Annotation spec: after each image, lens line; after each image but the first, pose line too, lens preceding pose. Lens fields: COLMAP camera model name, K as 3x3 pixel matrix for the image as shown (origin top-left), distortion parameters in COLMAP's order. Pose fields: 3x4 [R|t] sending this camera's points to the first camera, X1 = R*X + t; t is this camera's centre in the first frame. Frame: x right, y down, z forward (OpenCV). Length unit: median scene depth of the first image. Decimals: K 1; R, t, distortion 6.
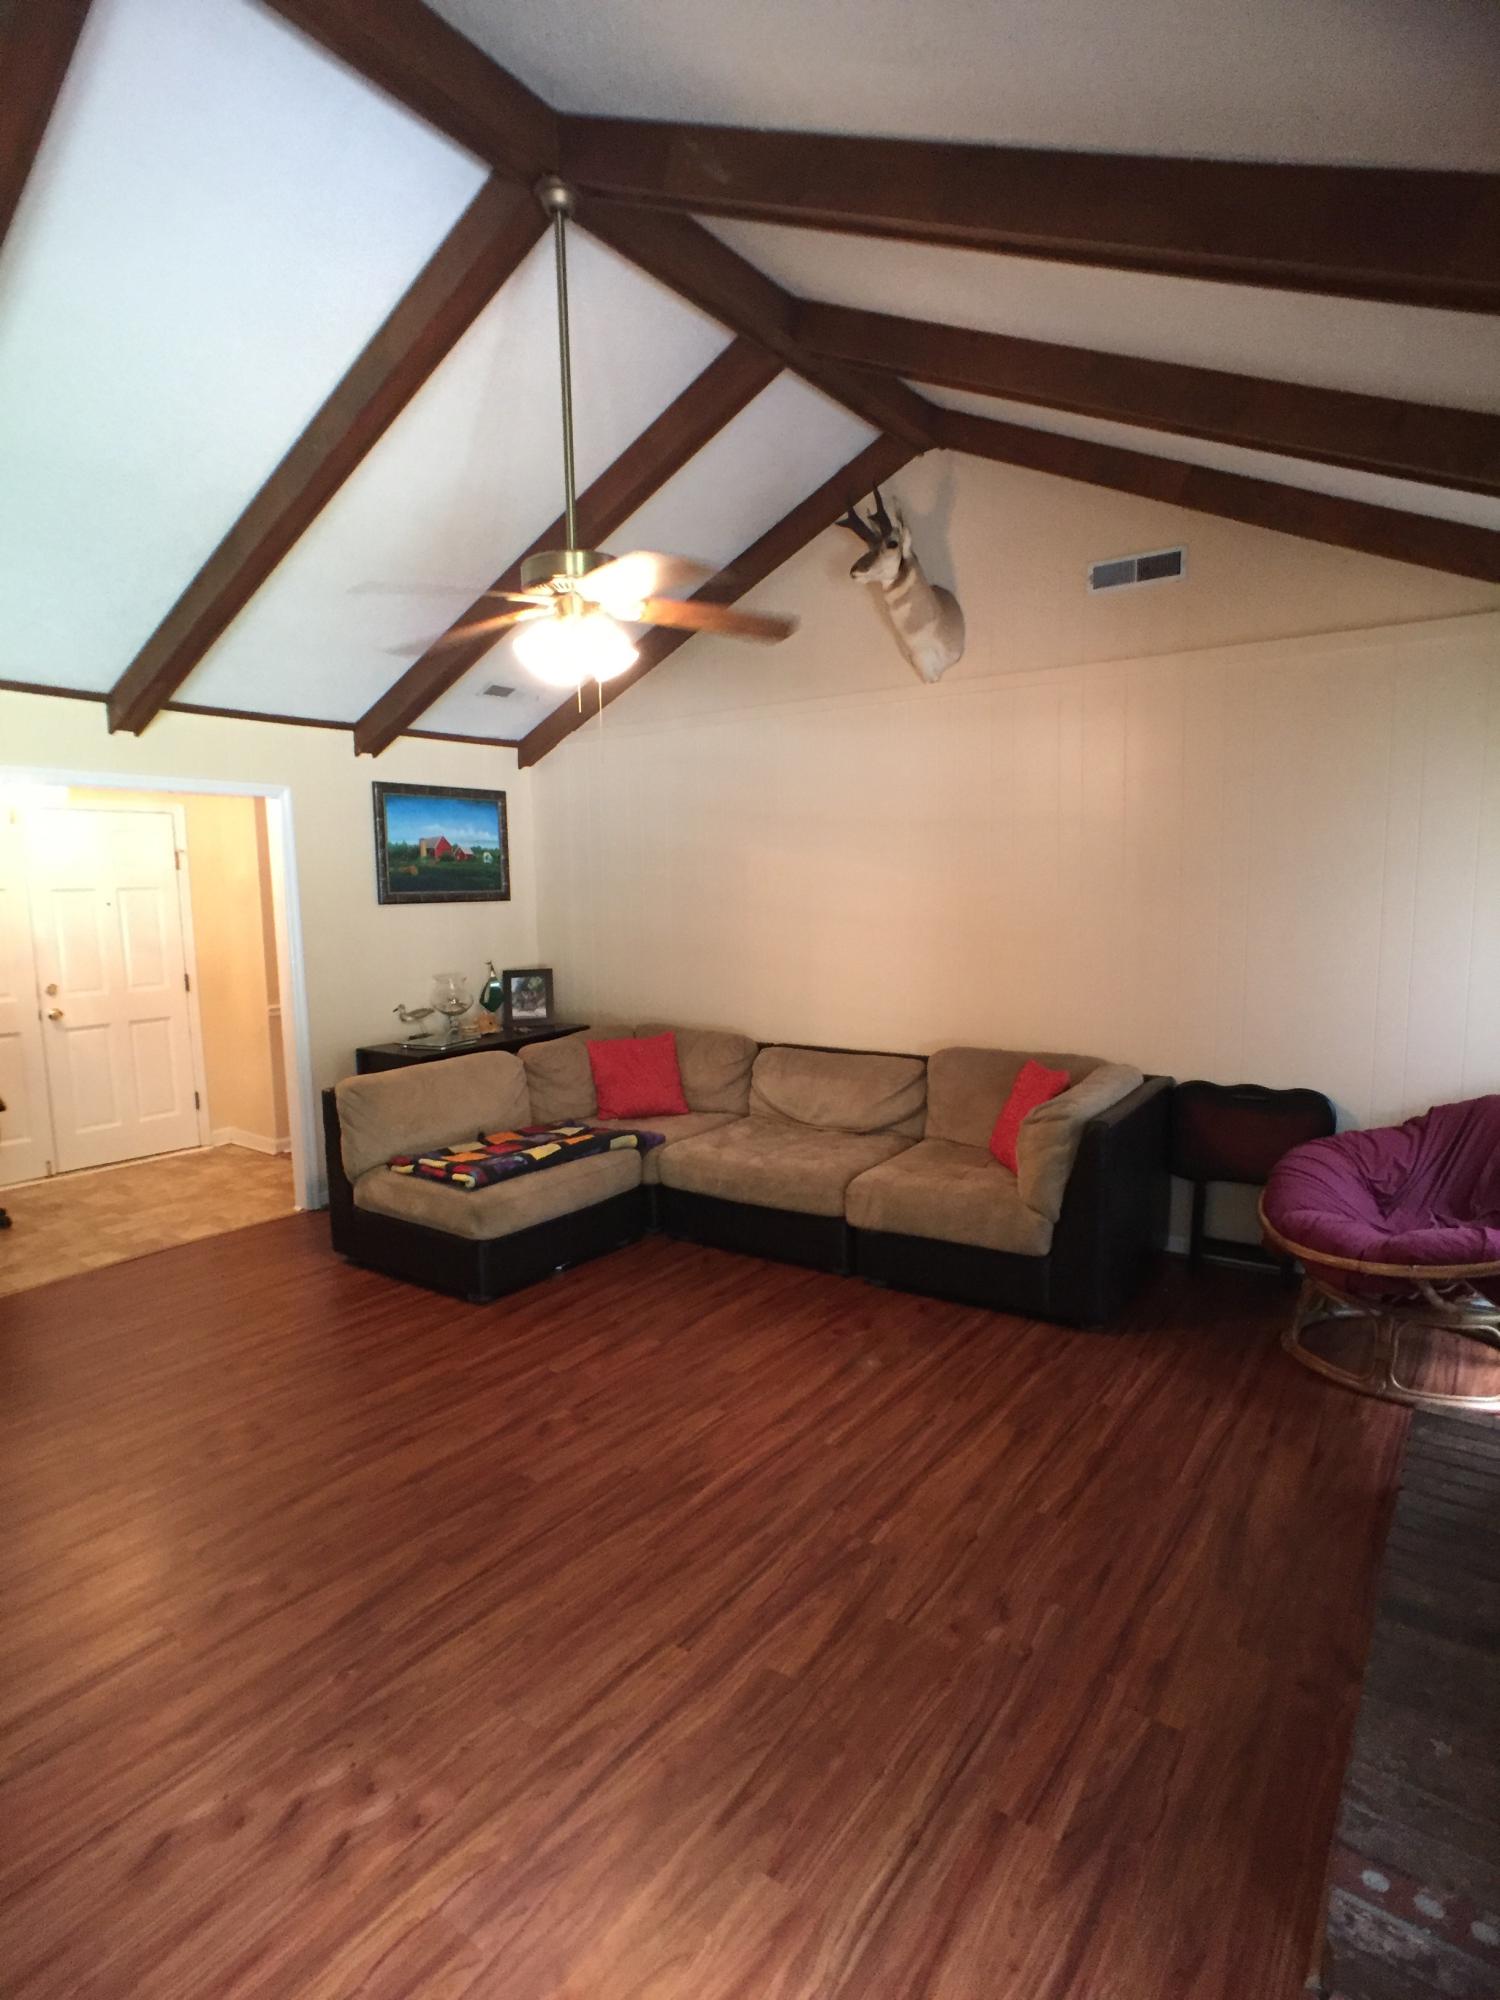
lens RADIAL K [[1069.1, 0, 750.0], [0, 1069.1, 1000.0], [0, 0, 1]] dist [-0.000498, 0.021385]
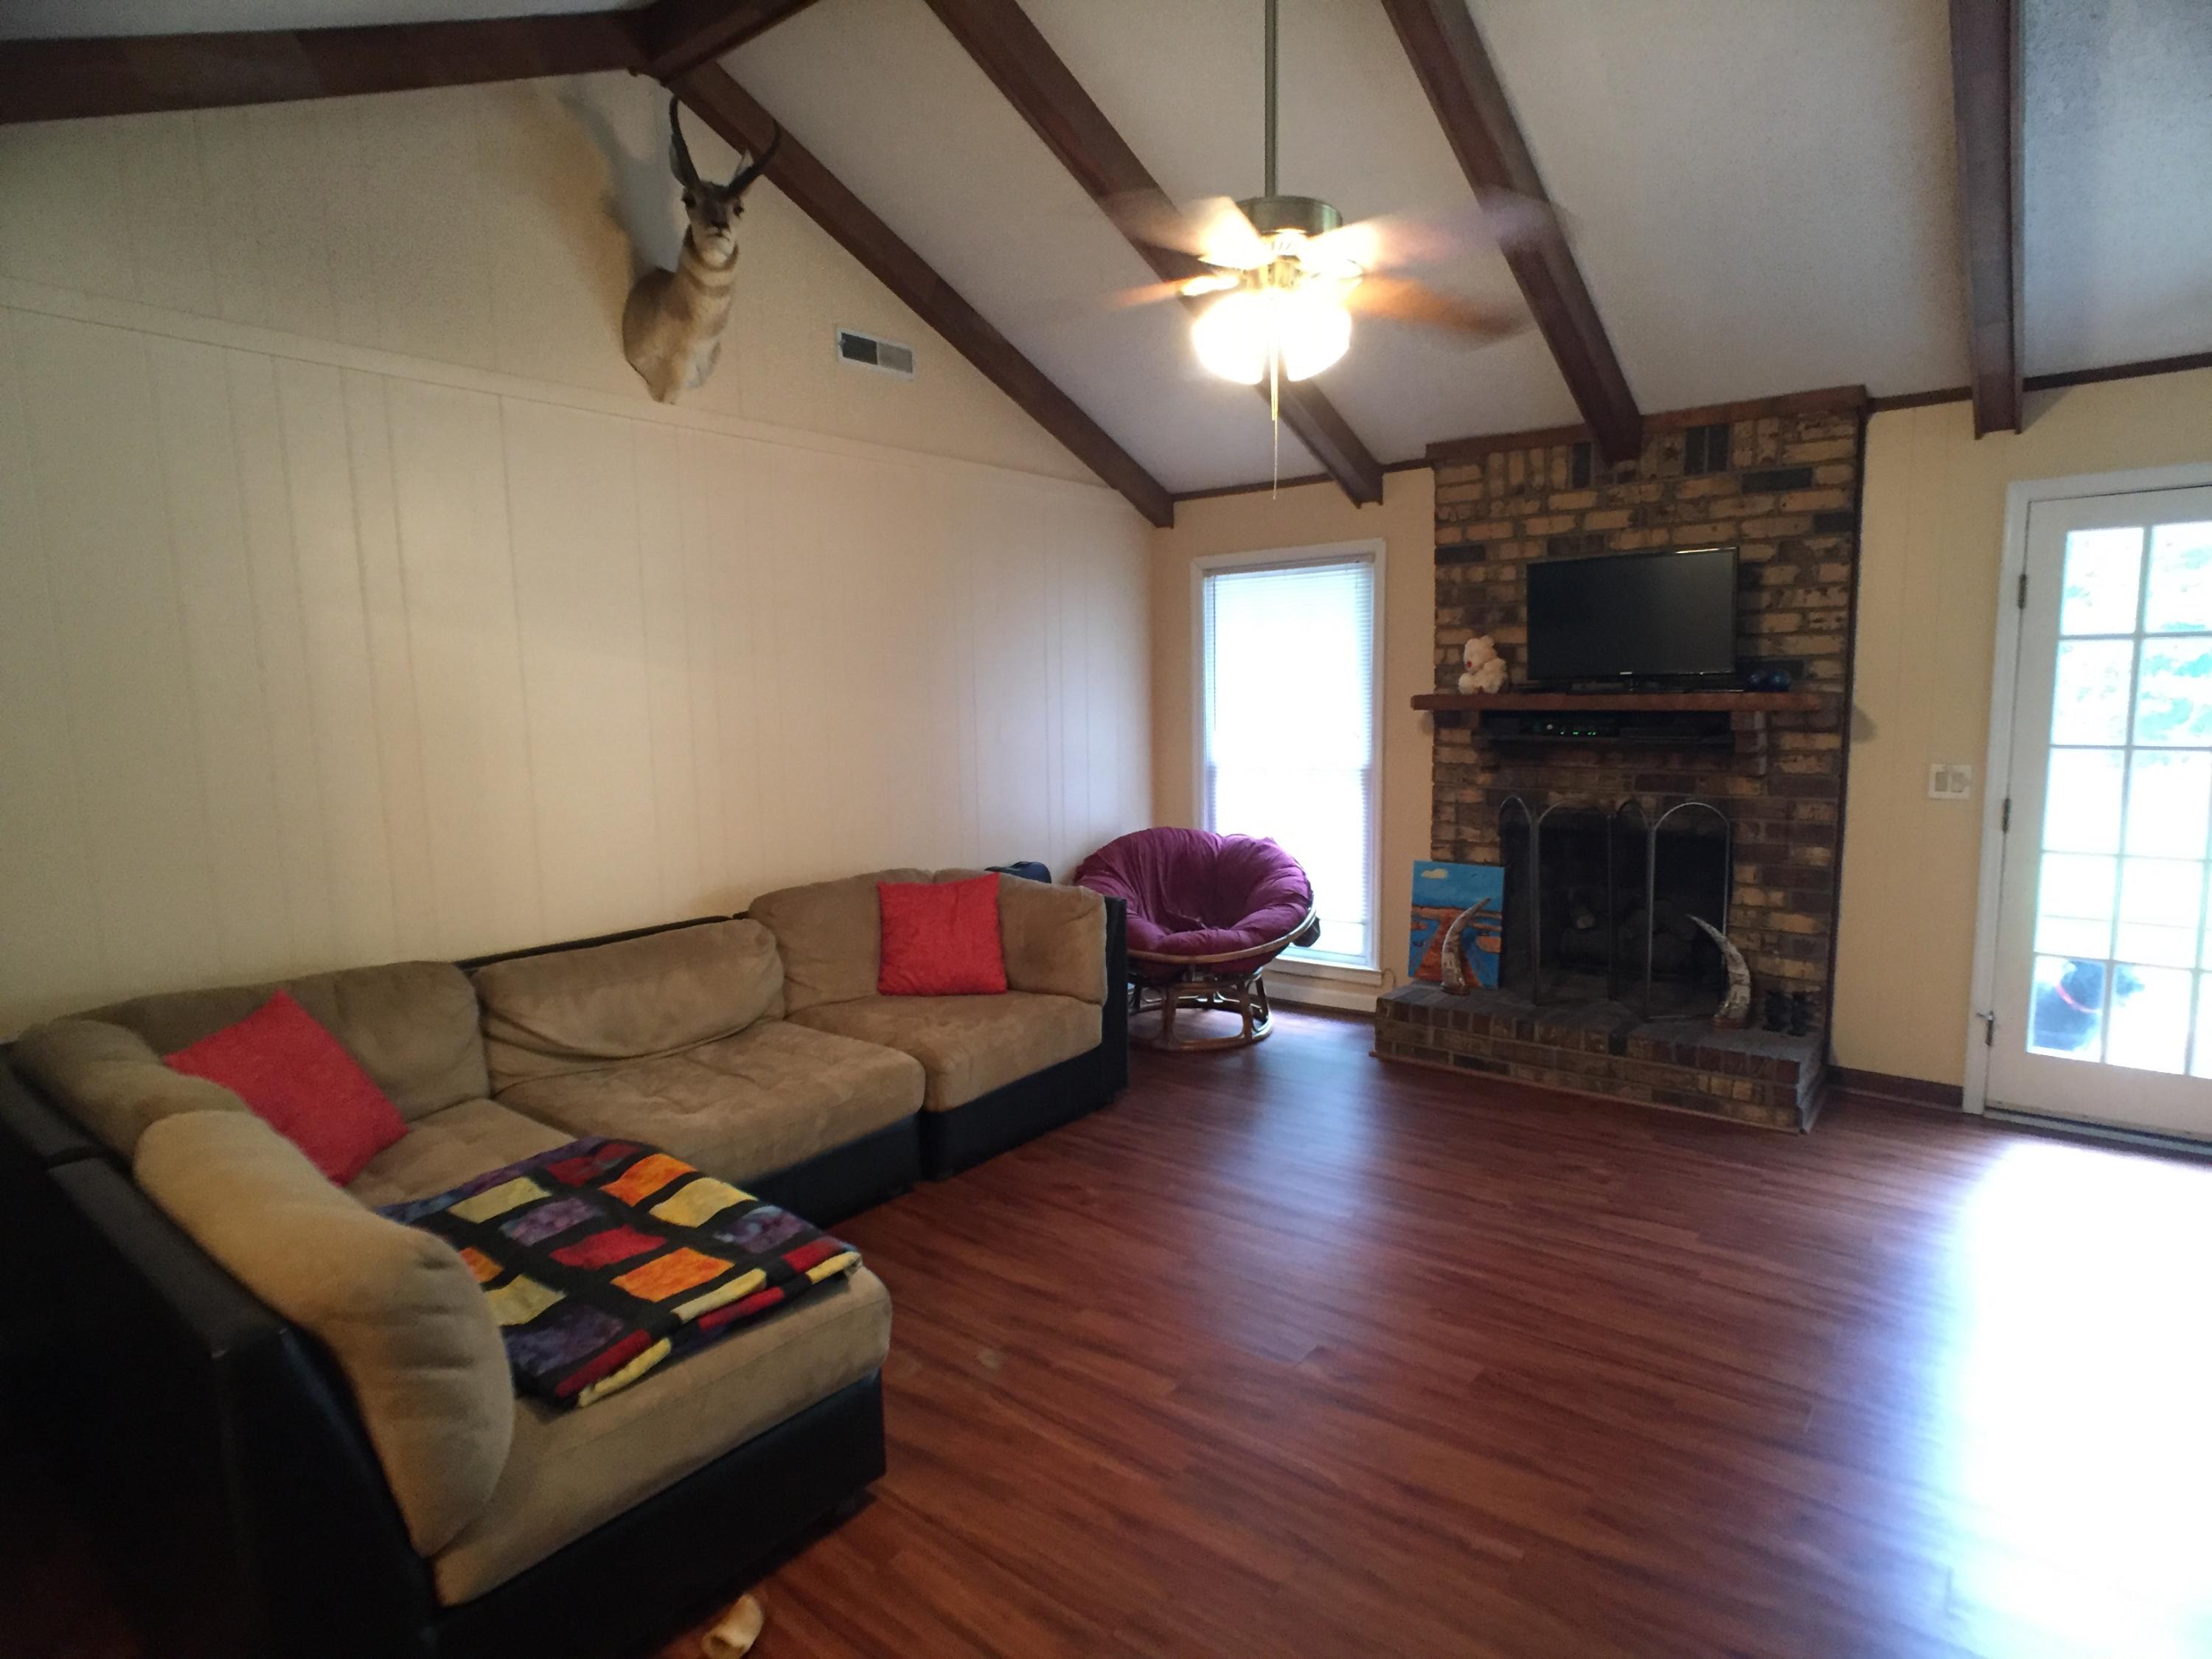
lens RADIAL K [[1210.7, 0, 1106.0], [0, 1210.7, 829.5], [0, 0, 1]] dist [-0.038536, 0.025656]
pose [[0.057614, -0.092691, 0.994027, -0.828772], [0.124982, 0.988517, 0.084933, -0.056765], [-0.990485, 0.119343, 0.068537, 0.887081]]
